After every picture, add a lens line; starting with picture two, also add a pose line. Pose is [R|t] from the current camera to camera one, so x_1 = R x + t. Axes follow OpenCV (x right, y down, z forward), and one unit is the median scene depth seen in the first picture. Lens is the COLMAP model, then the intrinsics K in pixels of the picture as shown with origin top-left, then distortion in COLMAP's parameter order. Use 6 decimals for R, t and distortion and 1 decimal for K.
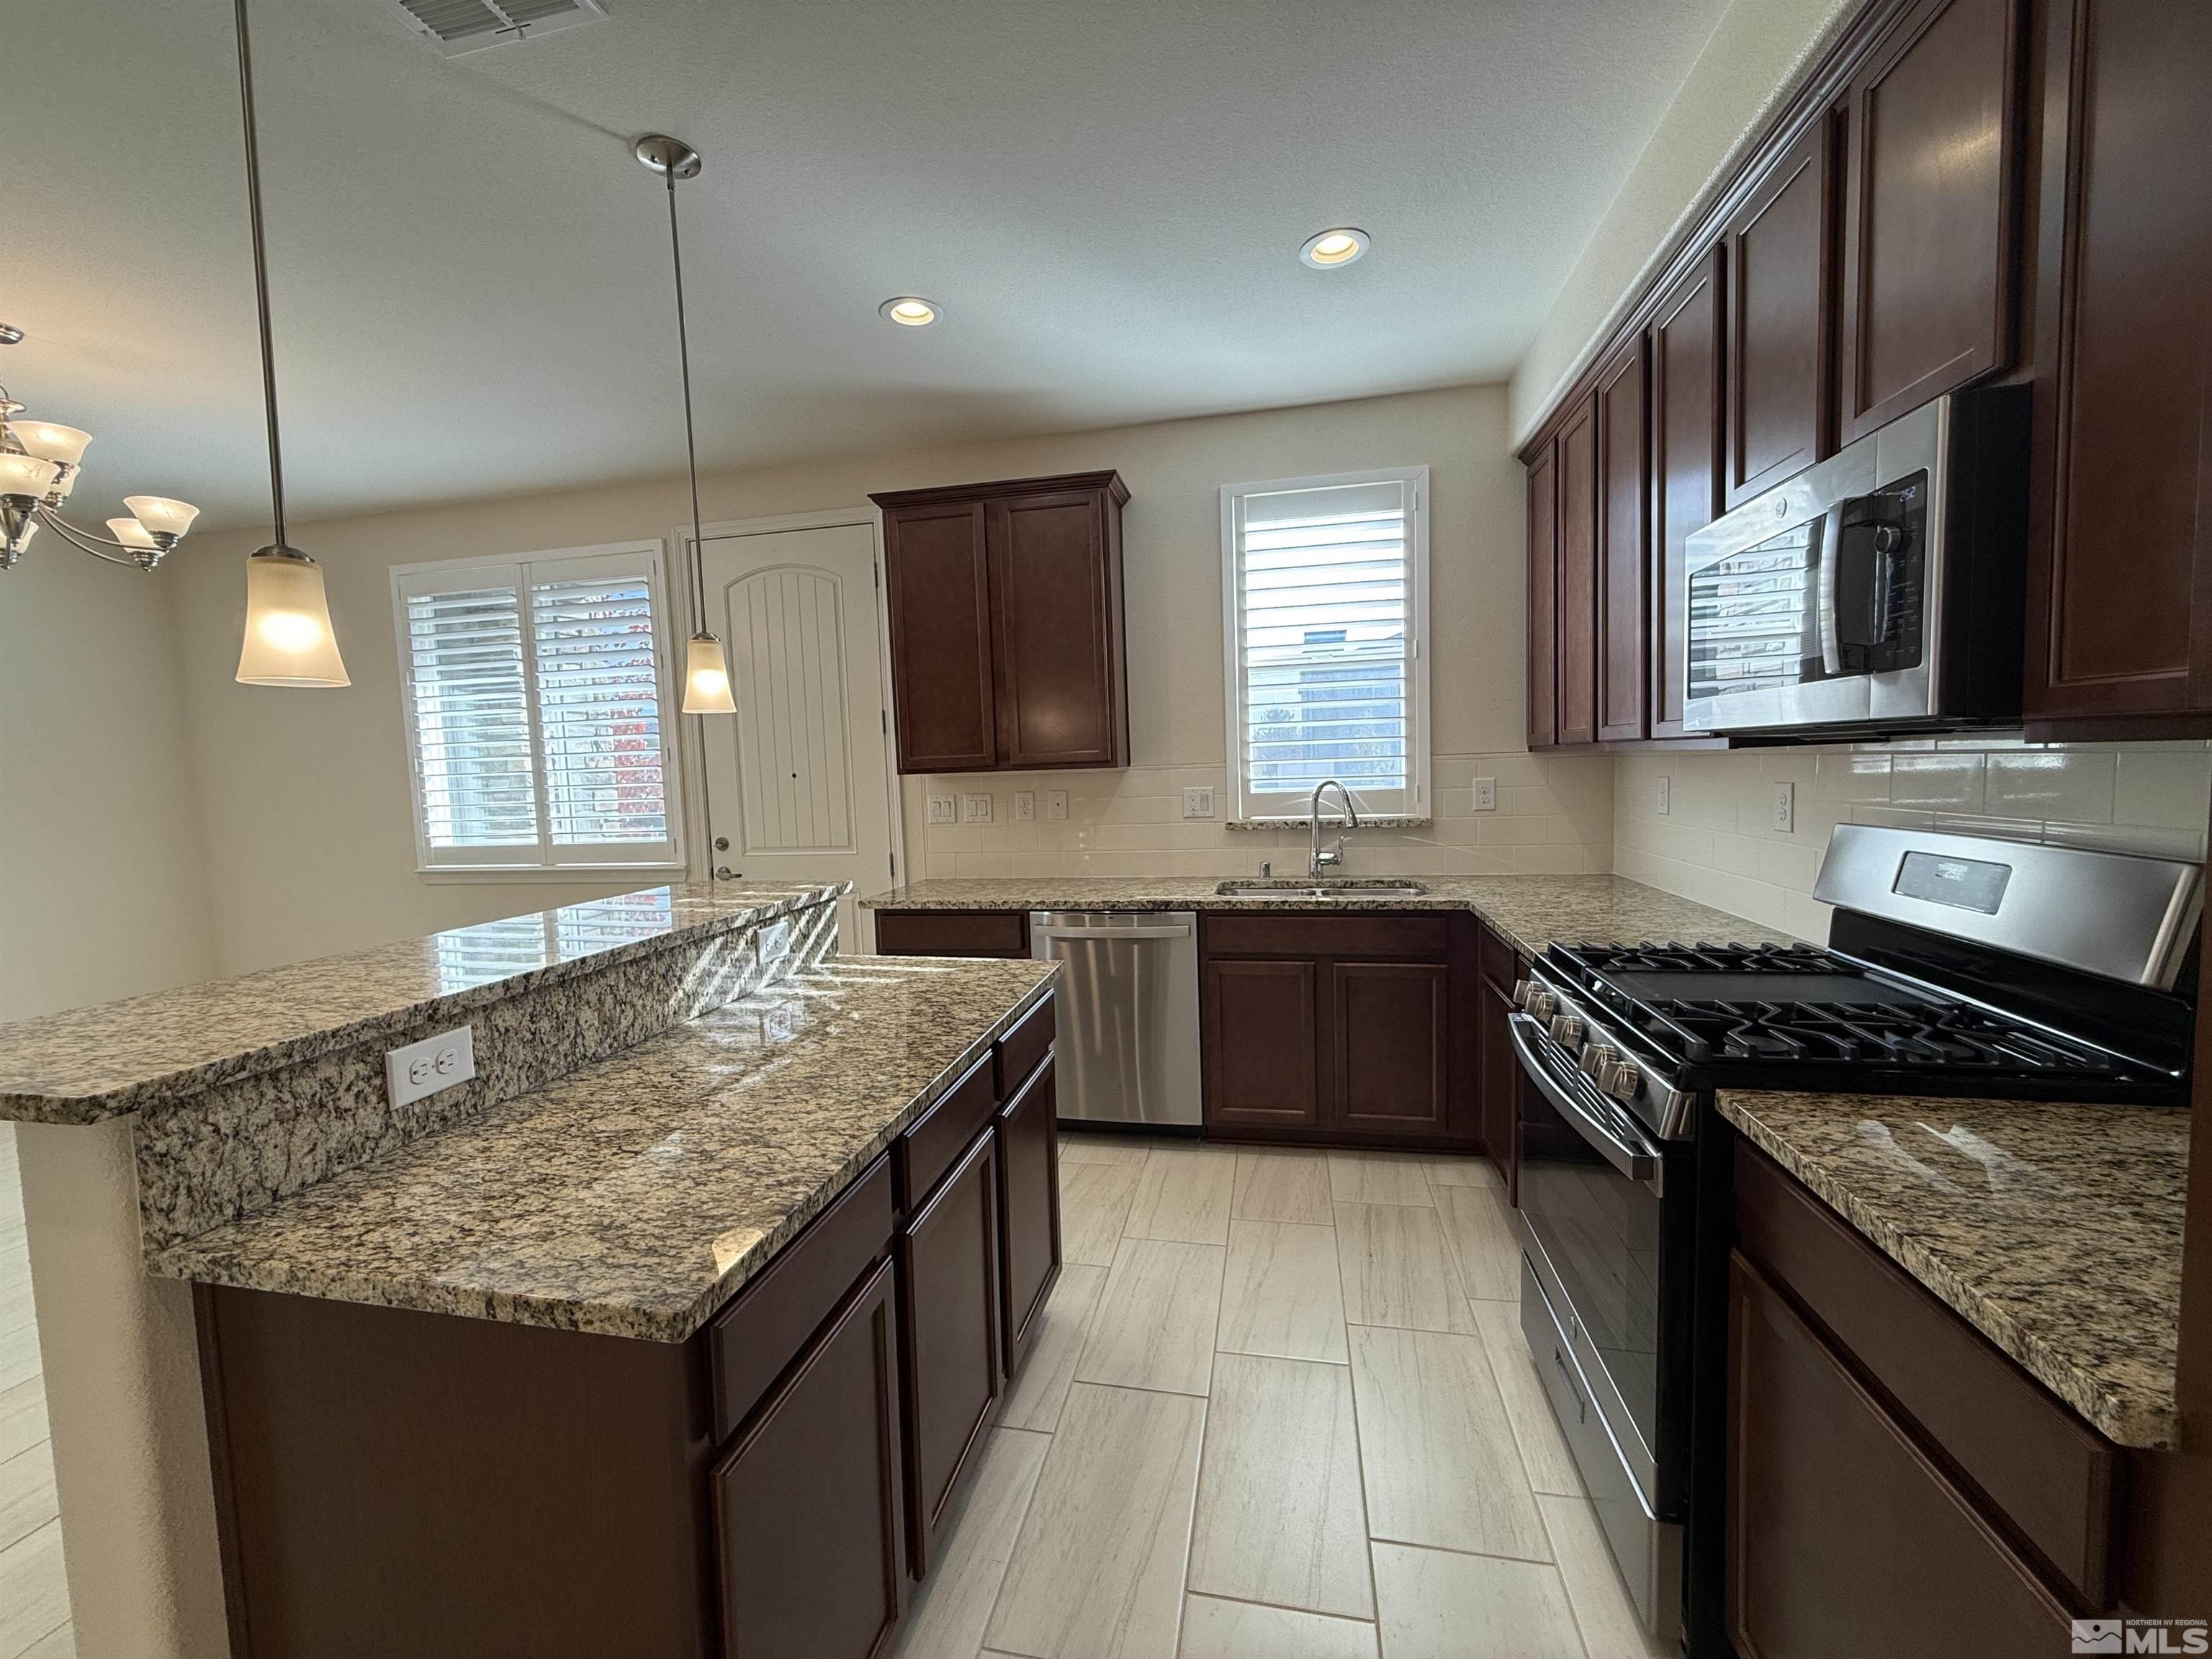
lens RADIAL K [[881.4, 0, 1100.1], [0, 881.4, 831.9], [0, 0, 1]] dist [0.002336, -0.001211]
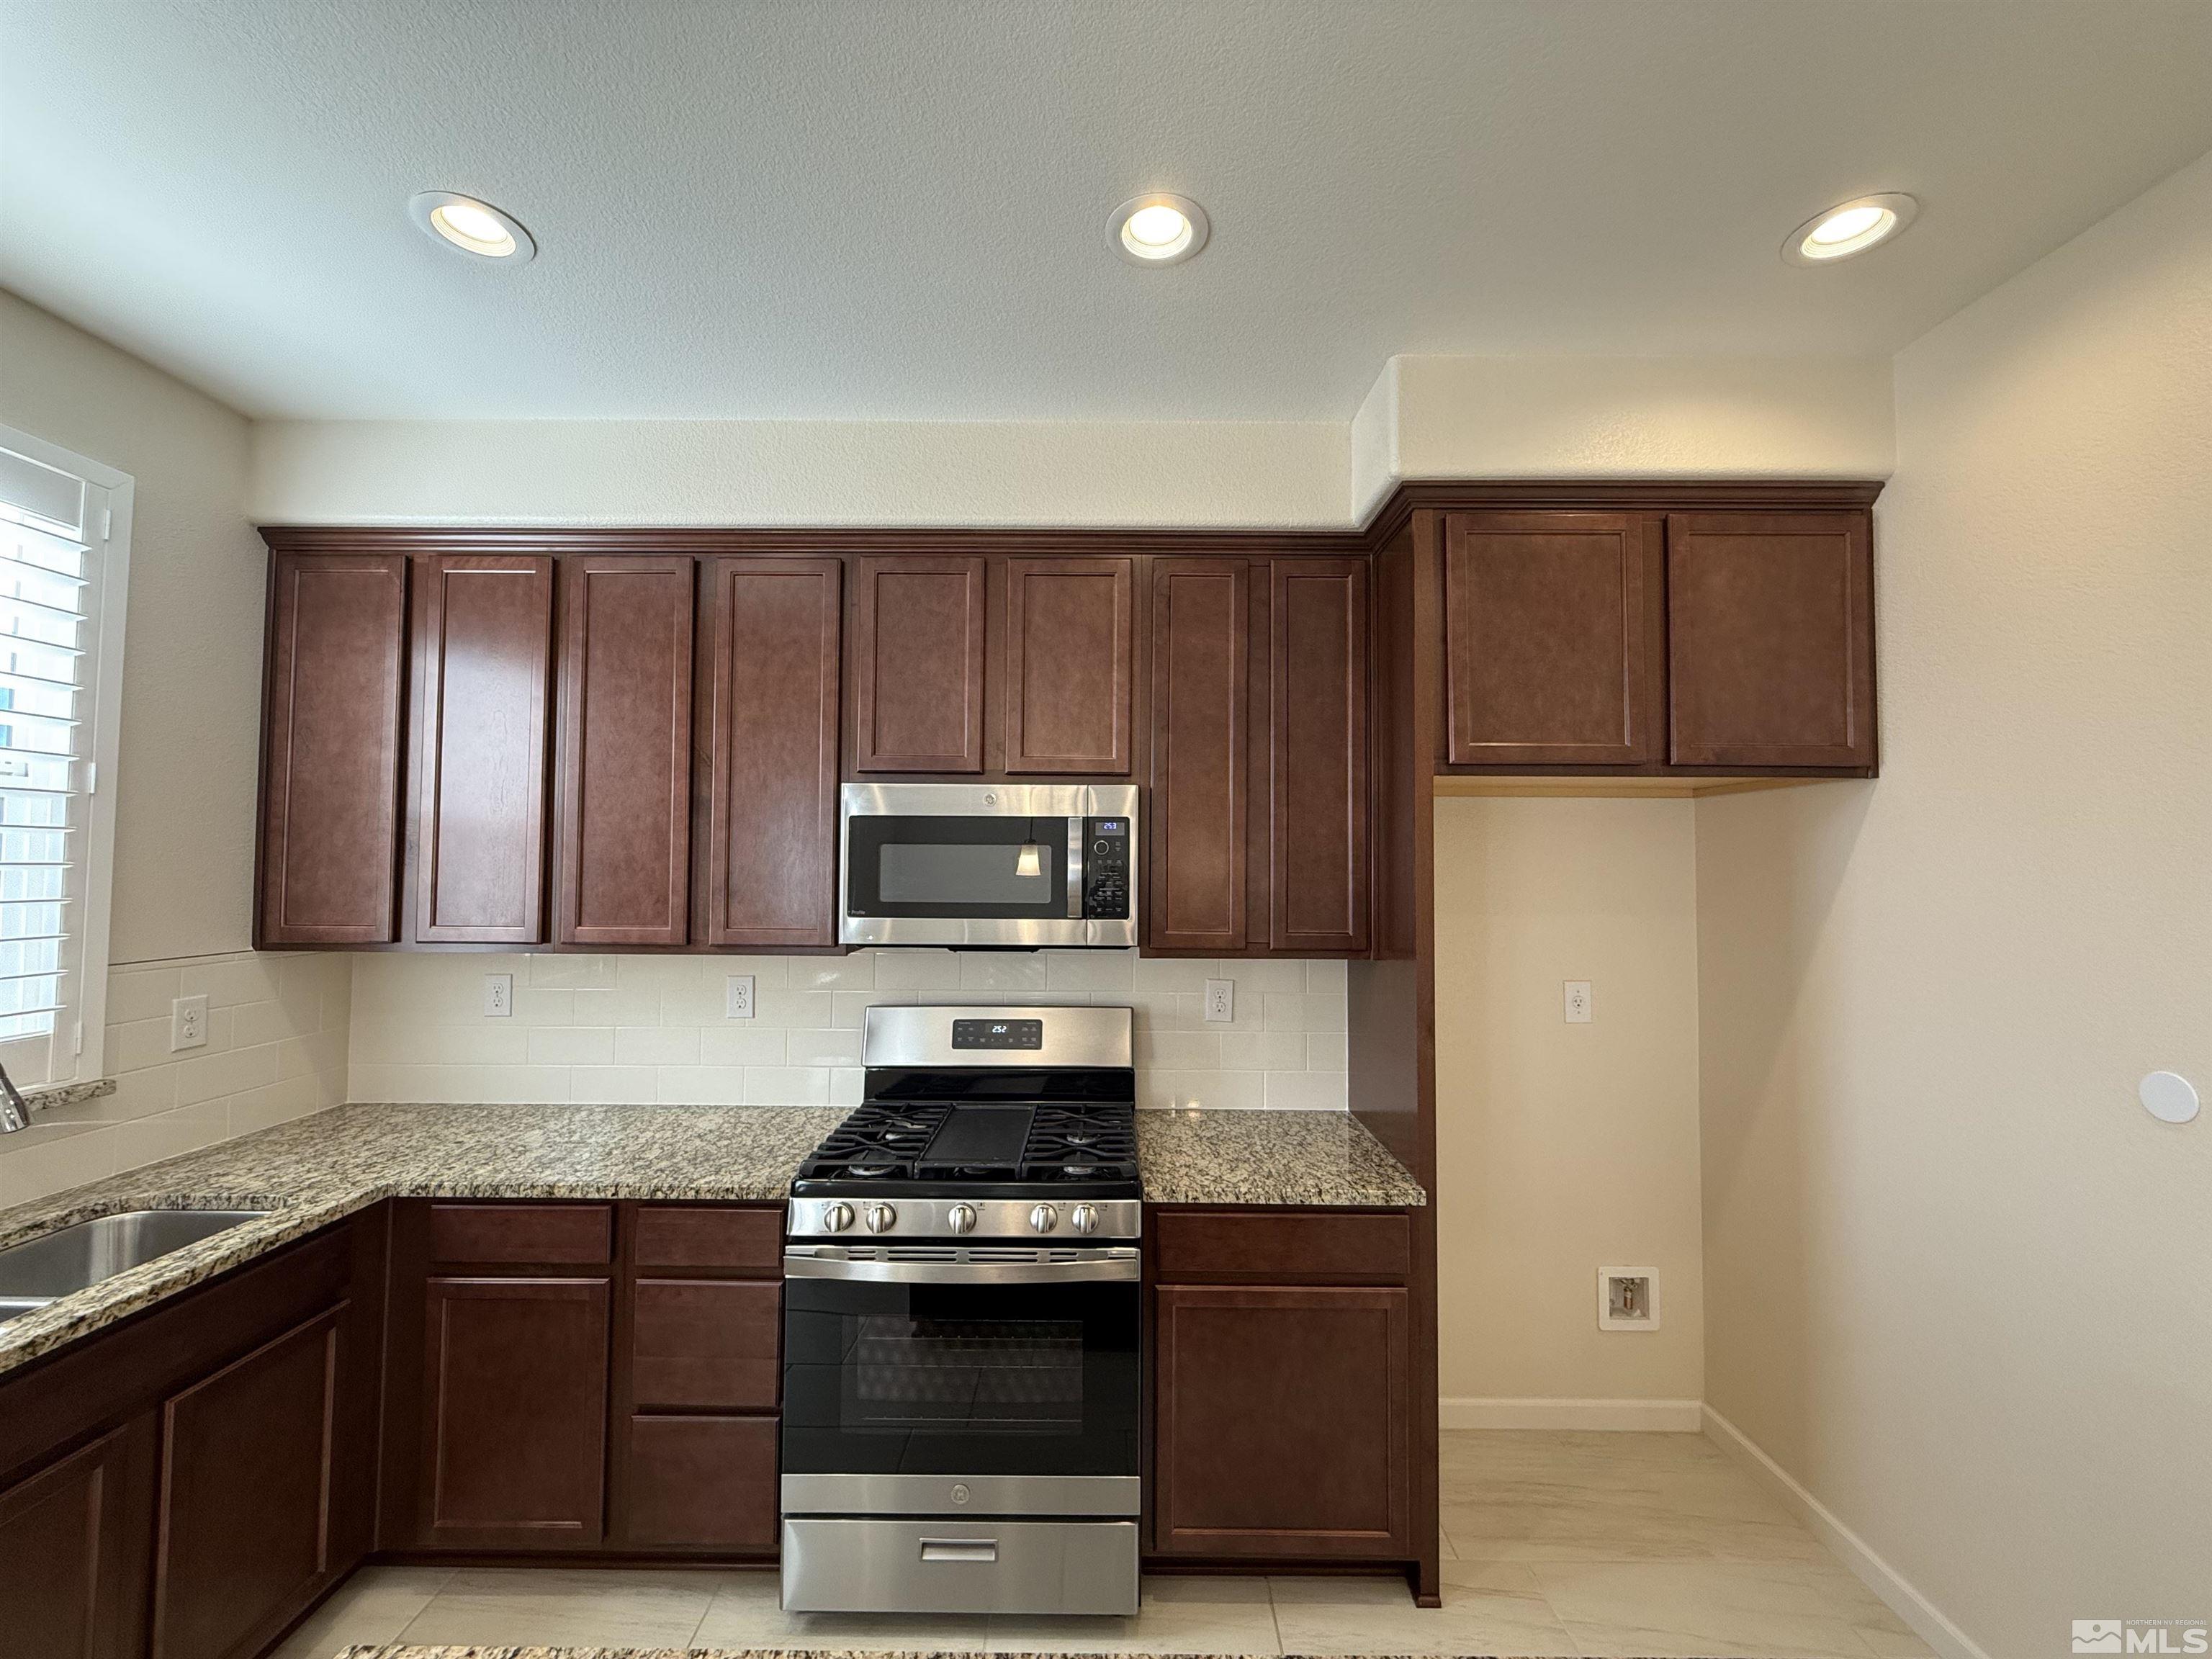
lens RADIAL K [[881.4, 0, 1097.1], [0, 881.4, 831.2], [0, 0, 1]] dist [0.002336, -0.001211]
pose [[-0.199459, 0.074883, 0.977041, -0.495051], [0.076479, 0.995224, -0.060663, -0.143949], [-0.976917, 0.062623, -0.204233, 0.778559]]
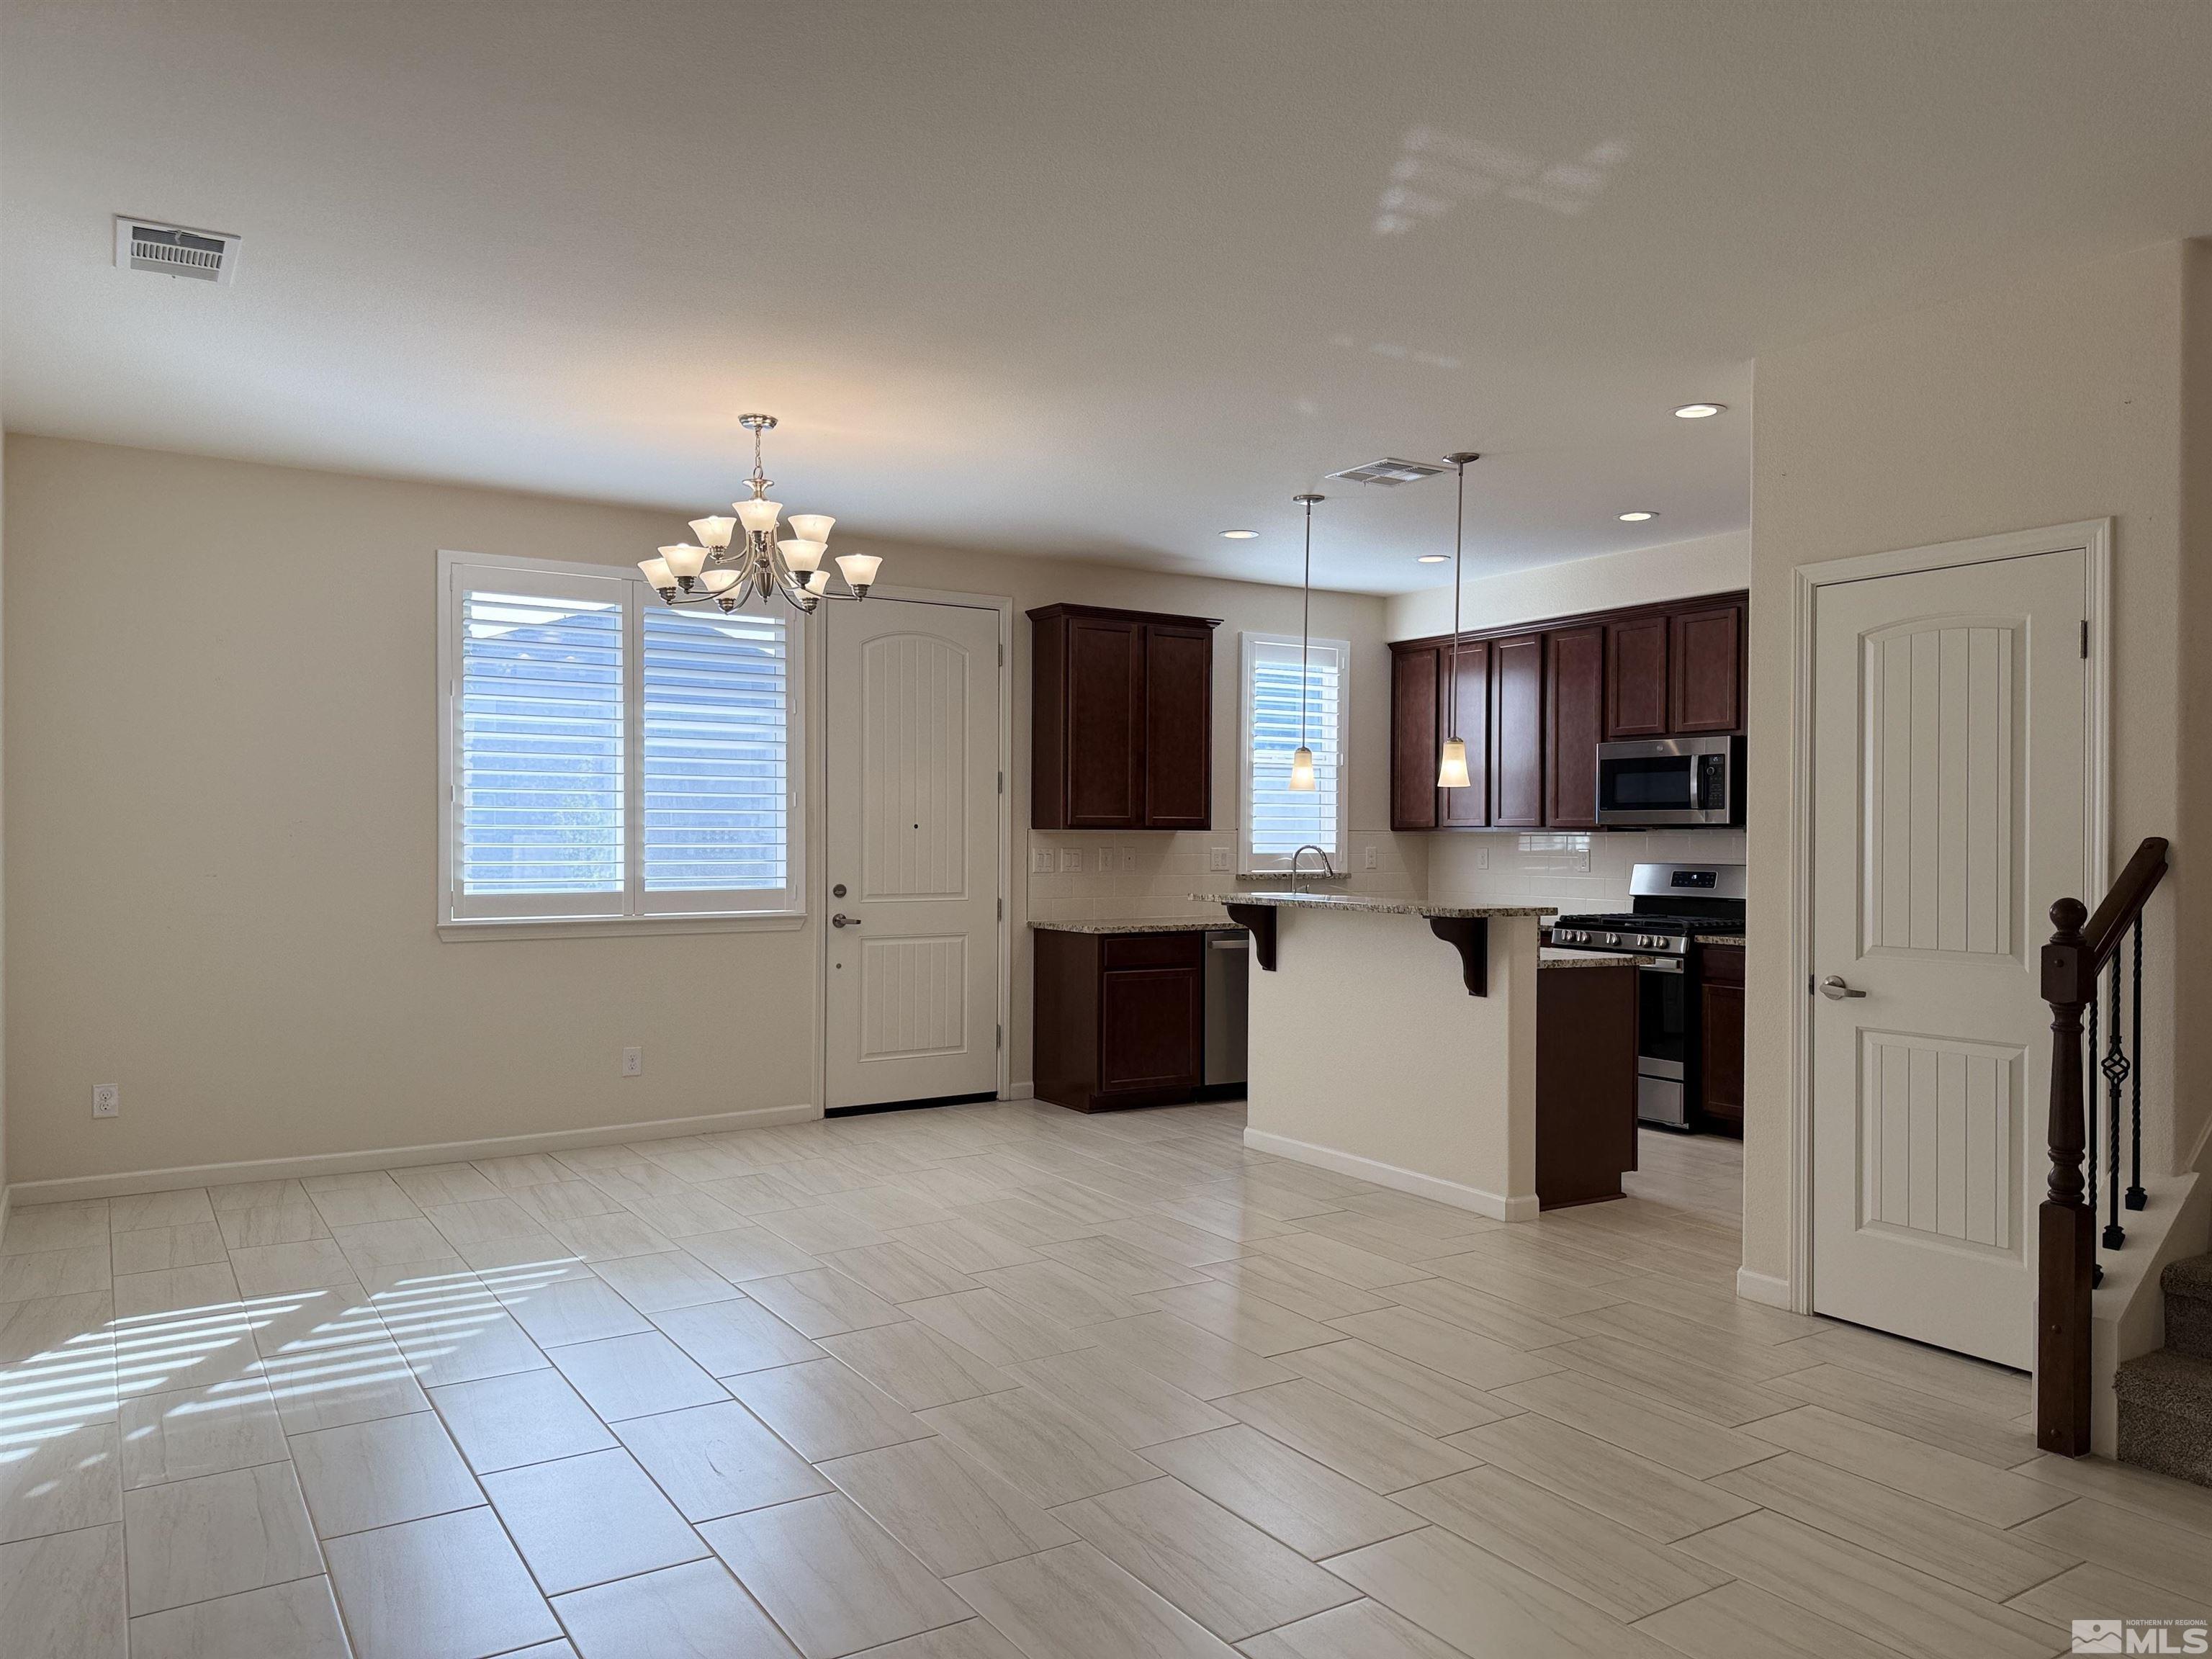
lens RADIAL K [[1539.2, 0, 1097.0], [0, 1539.2, 842.8], [0, 0, 1]] dist [0.075227, -0.093930]
pose [[0.715236, 0.034724, 0.698019, -2.772431], [0.023644, 0.996991, -0.073825, 0.183272], [-0.698483, 0.069306, 0.712263, -0.883941]]
